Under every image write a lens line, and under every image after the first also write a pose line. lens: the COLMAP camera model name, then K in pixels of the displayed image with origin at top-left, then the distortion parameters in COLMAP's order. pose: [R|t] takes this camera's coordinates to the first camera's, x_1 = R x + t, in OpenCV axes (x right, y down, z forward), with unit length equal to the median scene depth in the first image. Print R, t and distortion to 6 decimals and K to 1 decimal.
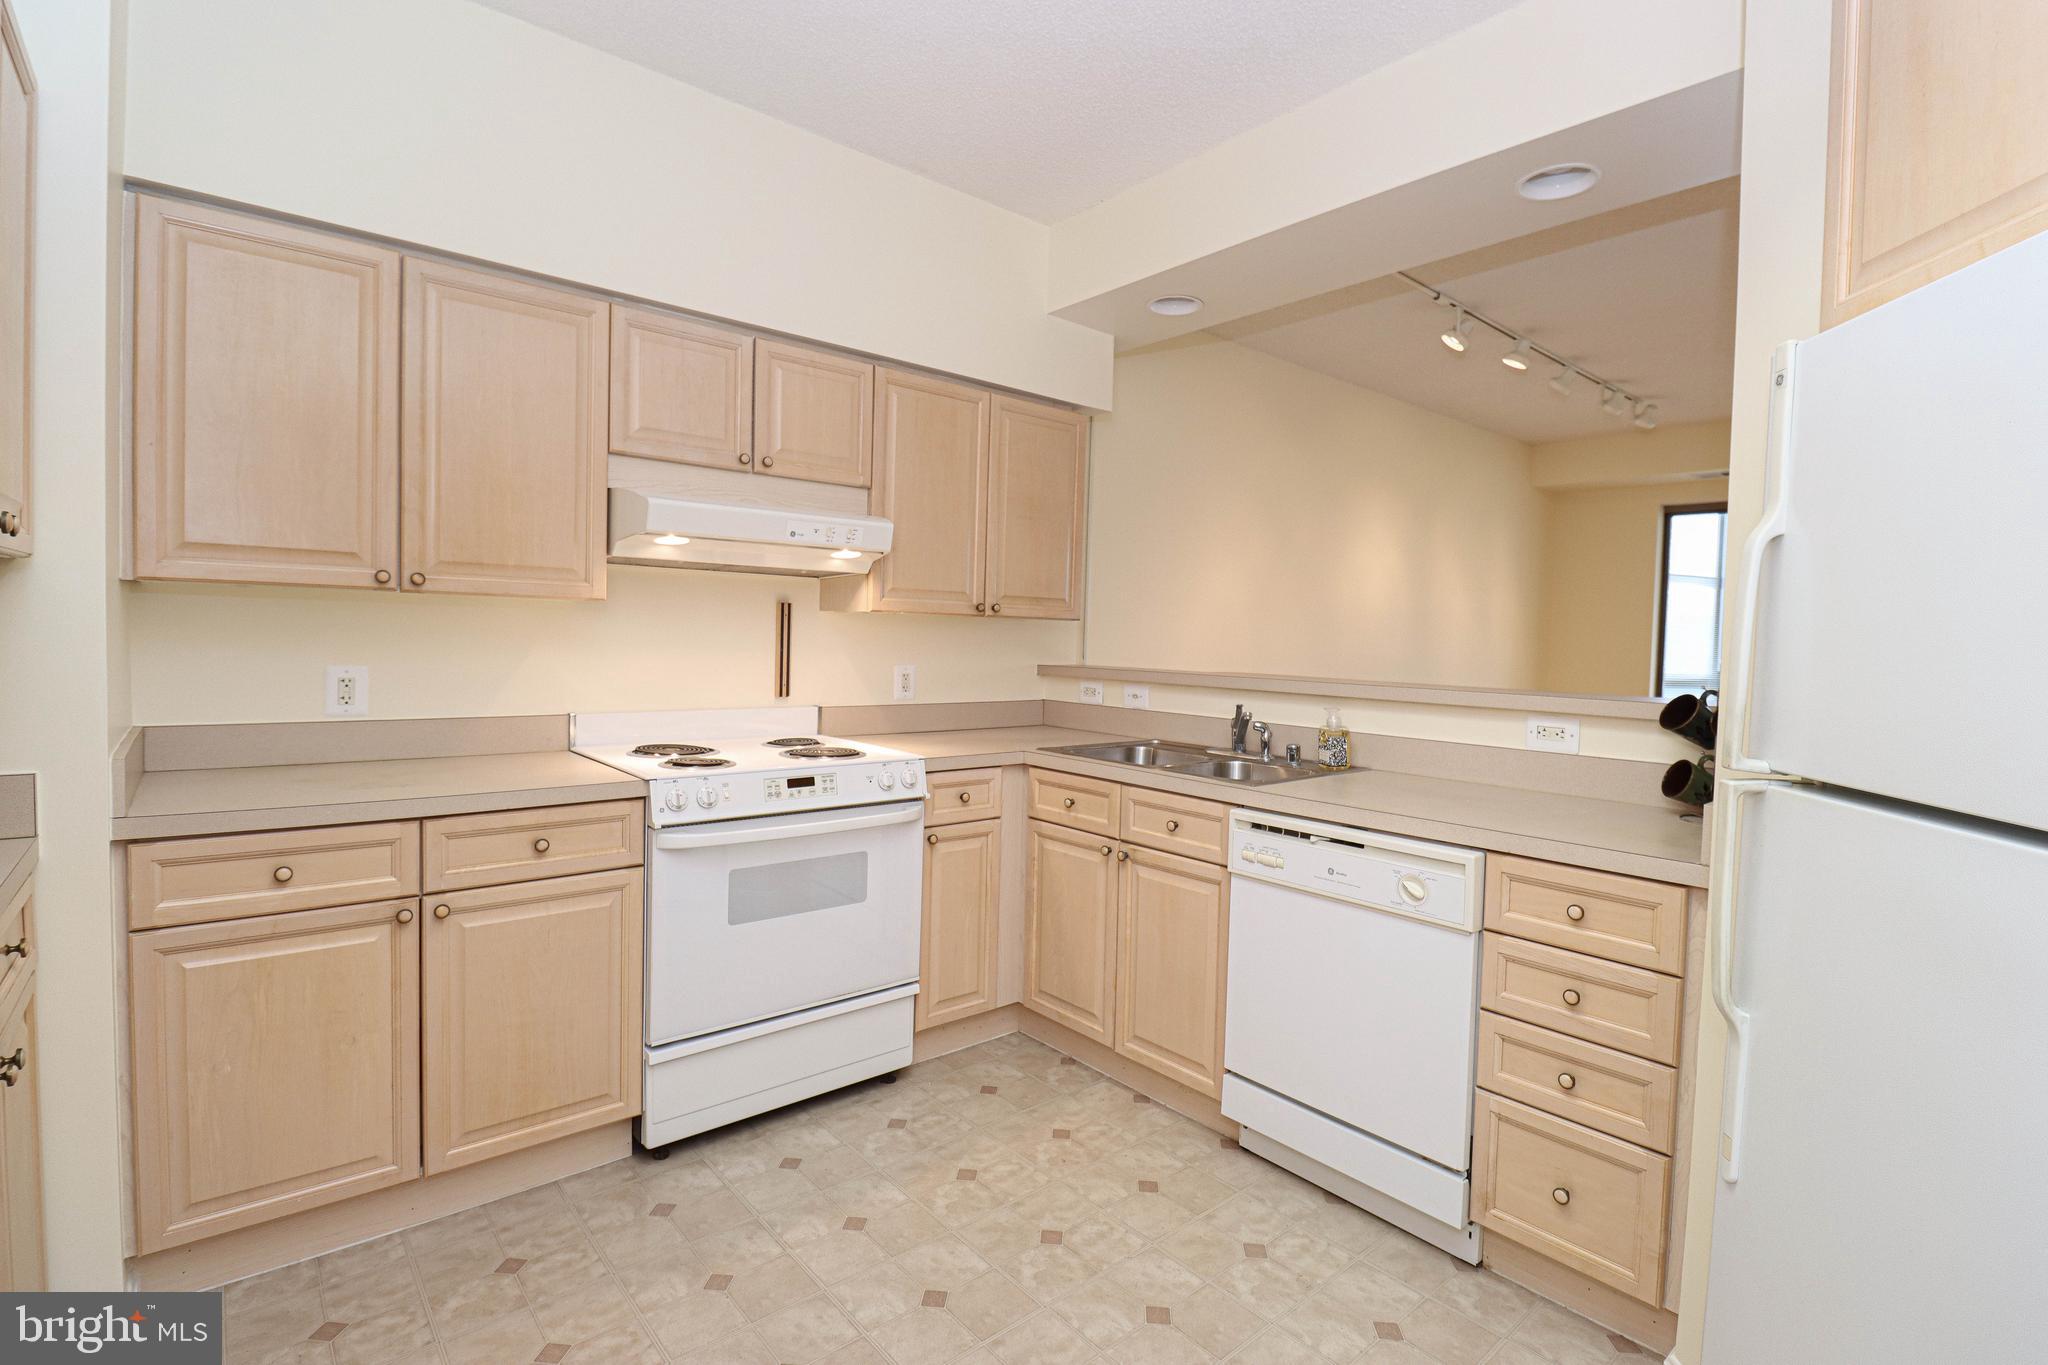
lens RADIAL K [[963.4, 0, 1036.3], [0, 963.4, 670.3], [0, 0, 1]] dist [0.000744, -0.014781]
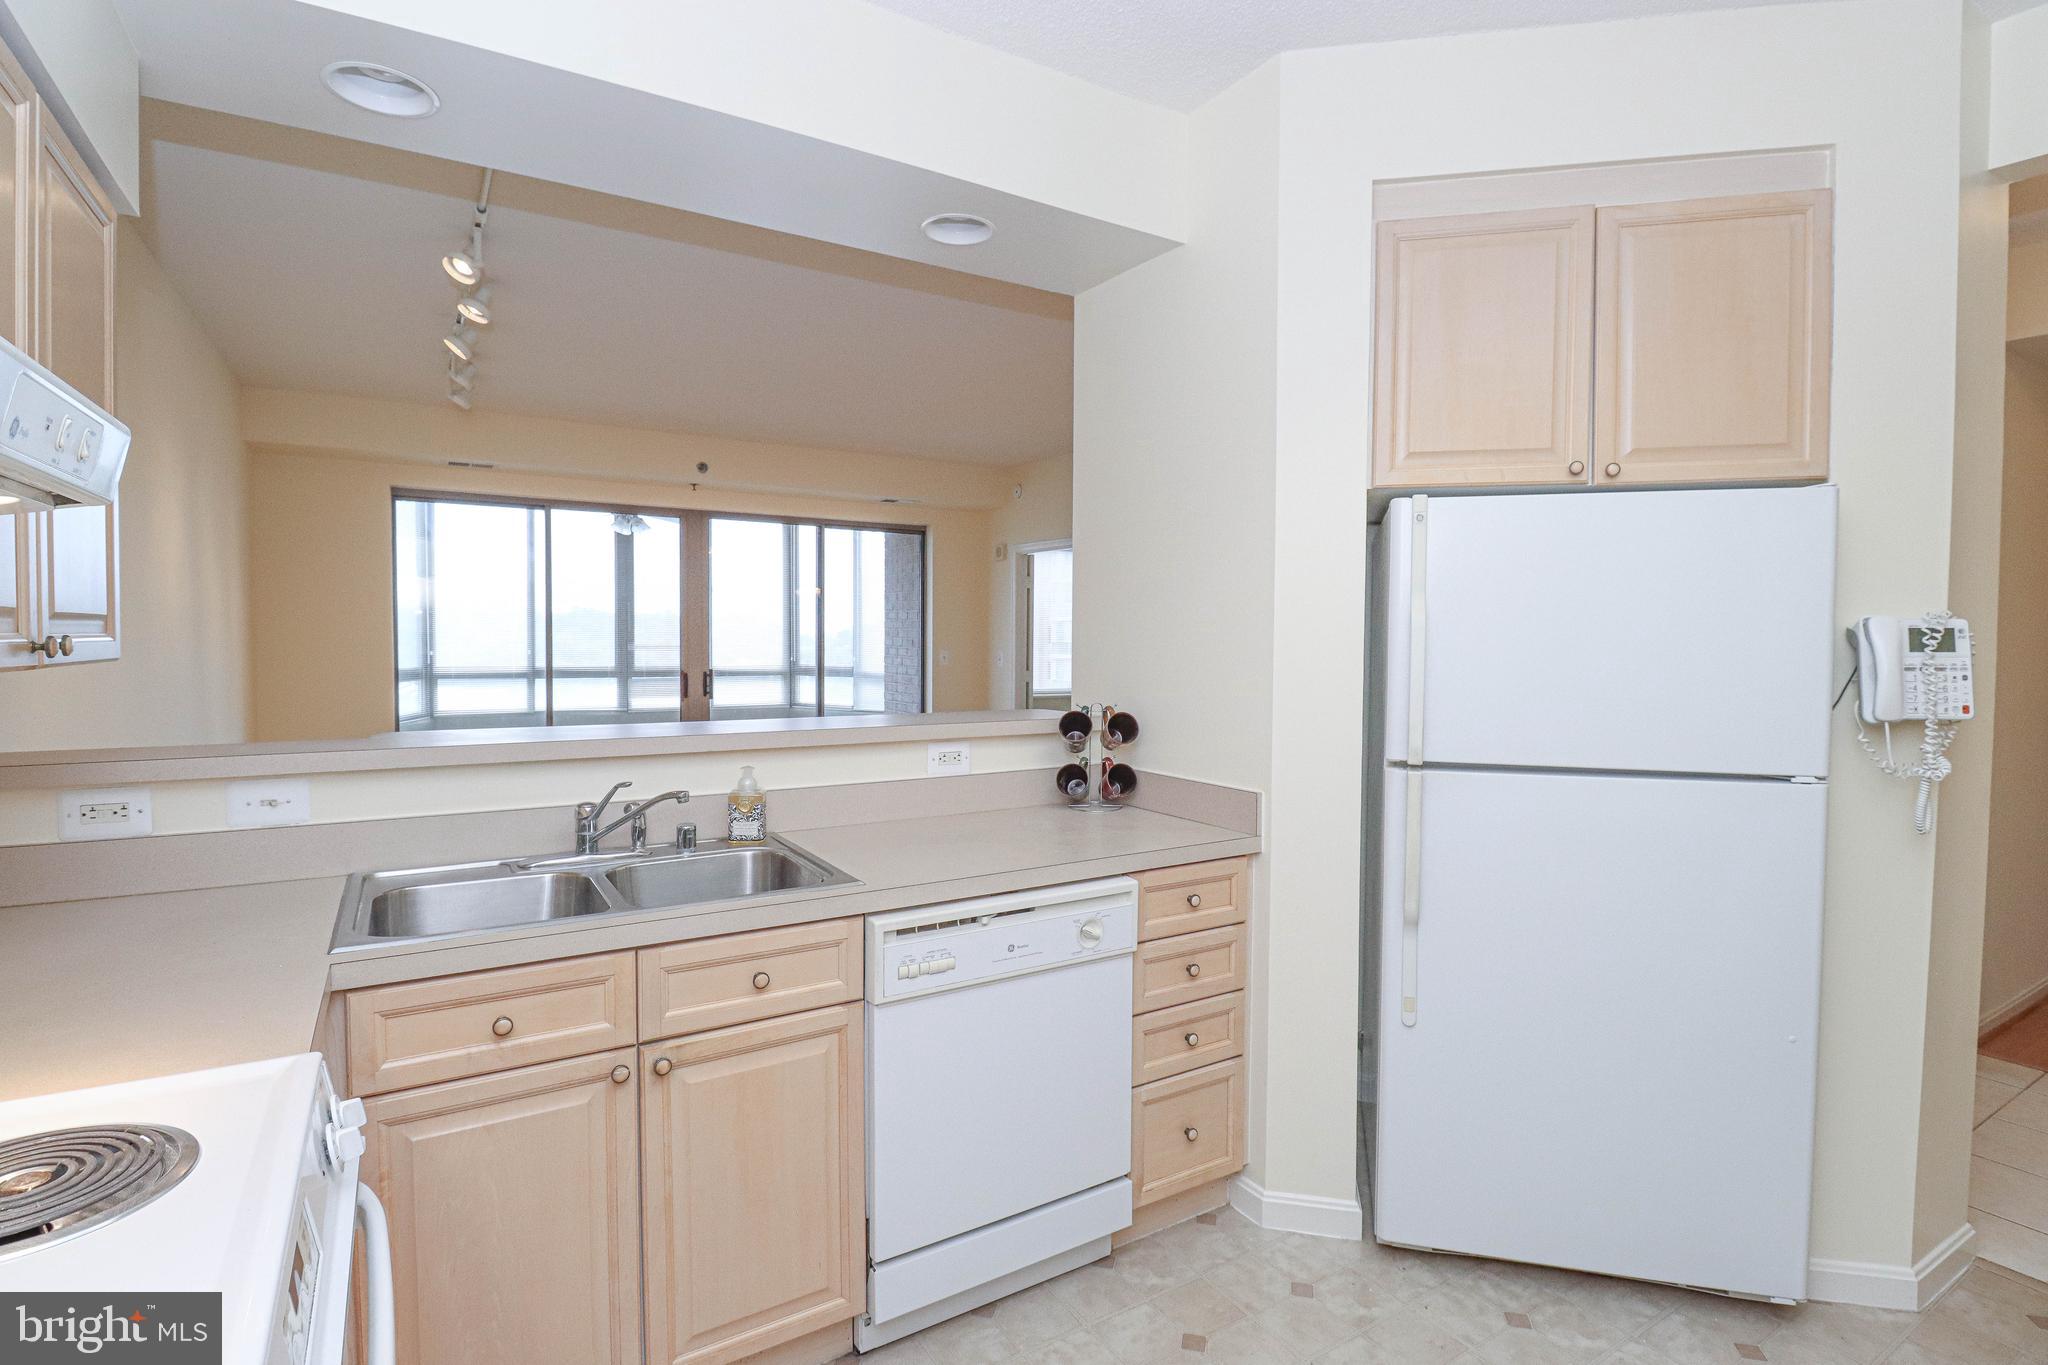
lens RADIAL K [[963.4, 0, 1036.3], [0, 963.4, 670.3], [0, 0, 1]] dist [0.000744, -0.014781]
pose [[0.157171, -0.056127, 0.985975, -0.477631], [0.034077, 0.998097, 0.051385, -0.079745], [-0.986983, 0.025523, 0.158784, 0.715629]]
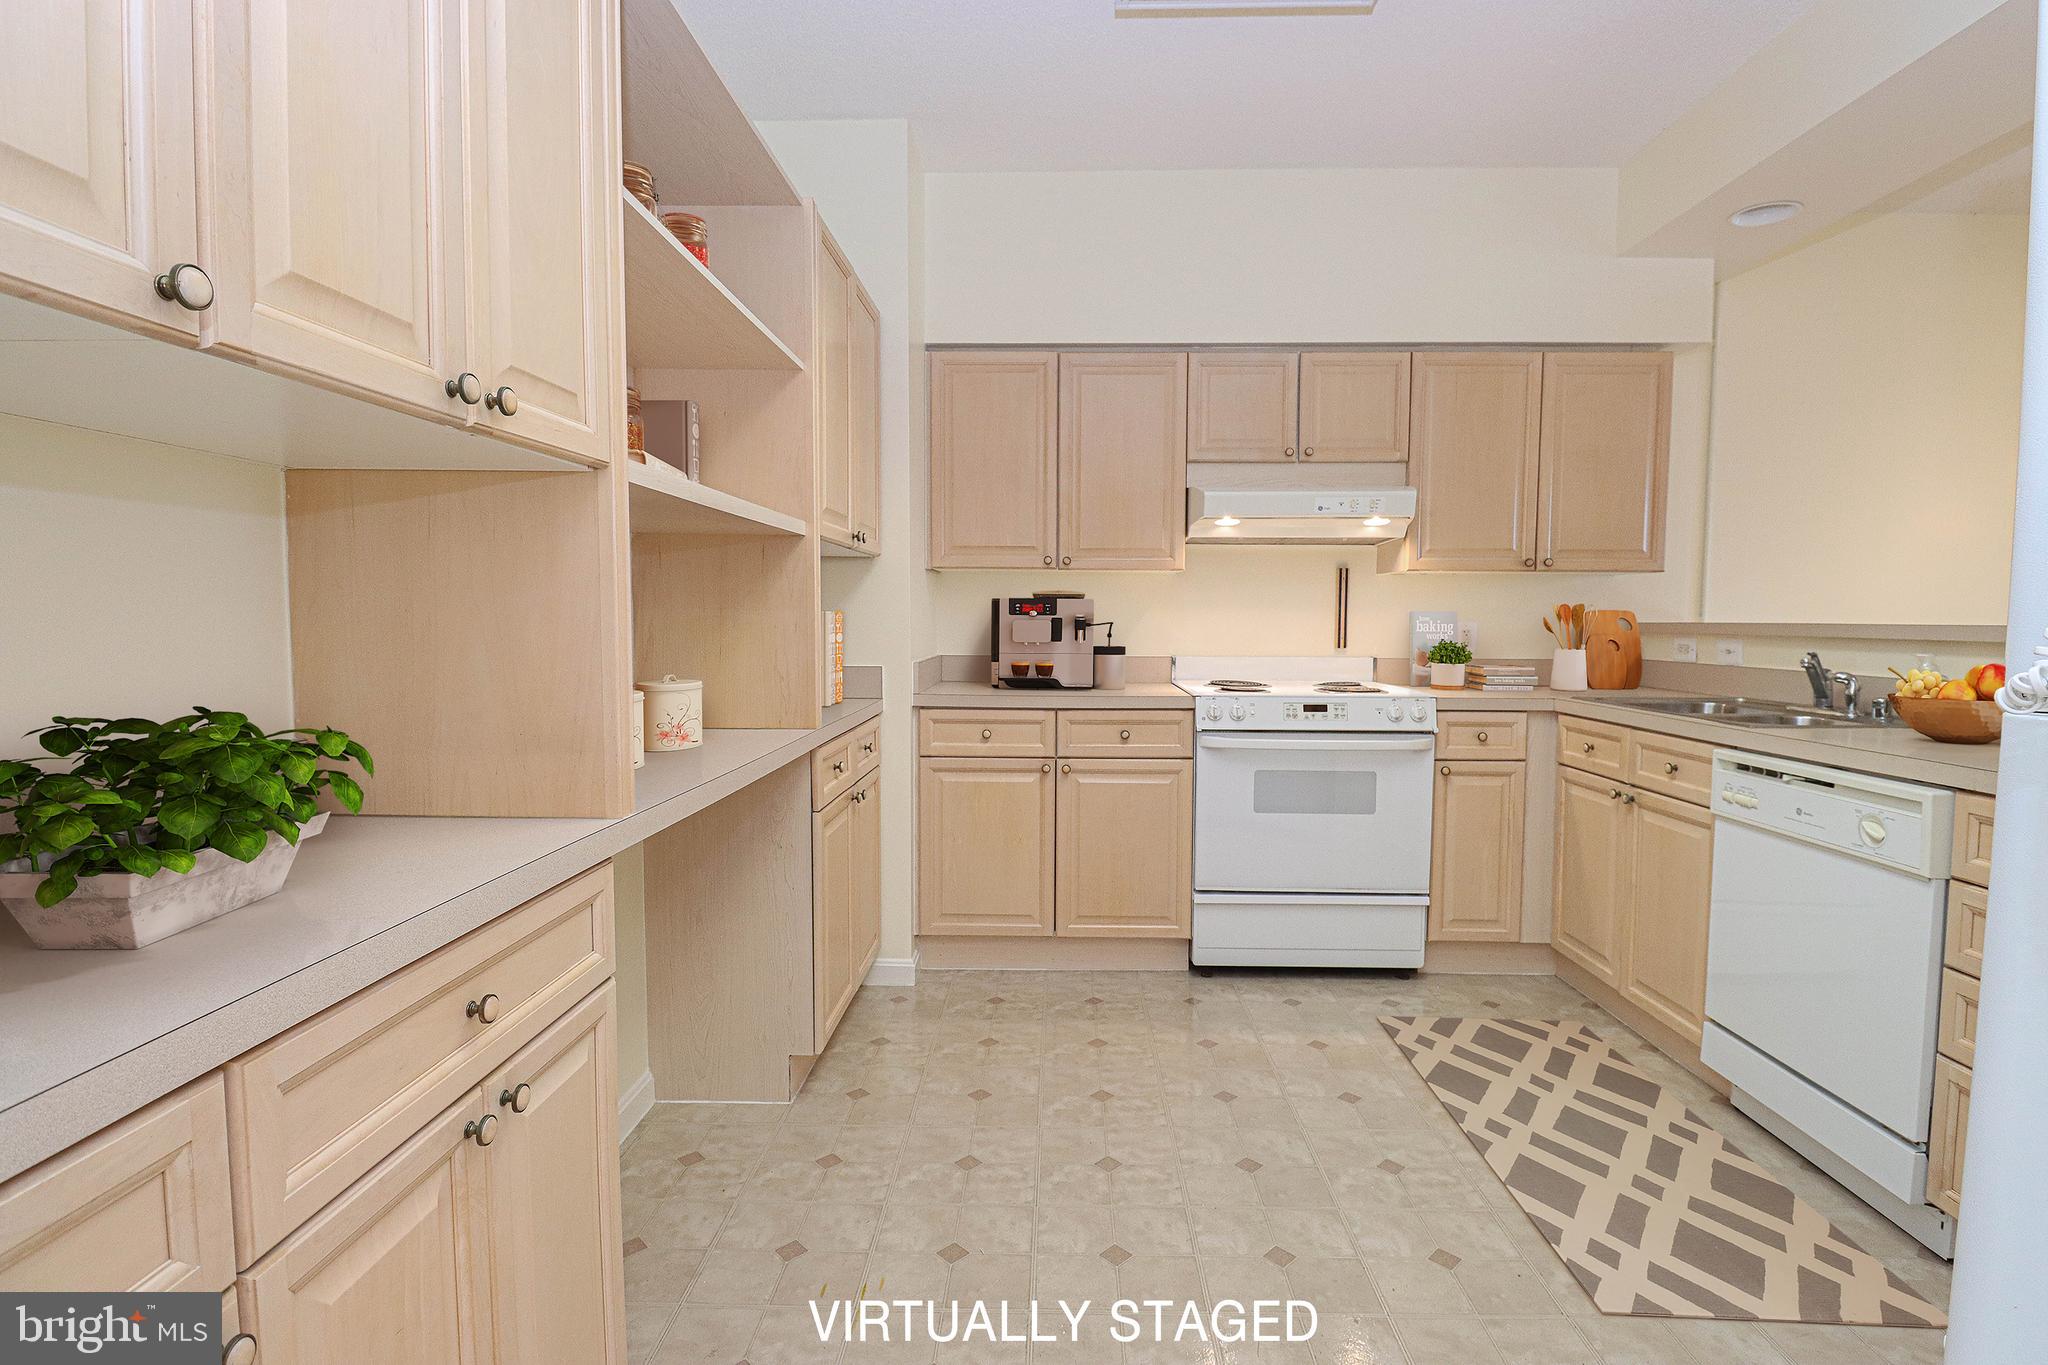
lens RADIAL K [[1000.1, 0, 1023.9], [0, 1000.1, 674.1], [0, 0, 1]] dist [-0.001912, -0.000672]
pose [[0.732427, 0.015816, -0.680661, 0.356658], [-0.010619, 0.999874, 0.011807, 0.061012], [0.680762, -0.001420, 0.732503, -0.199951]]
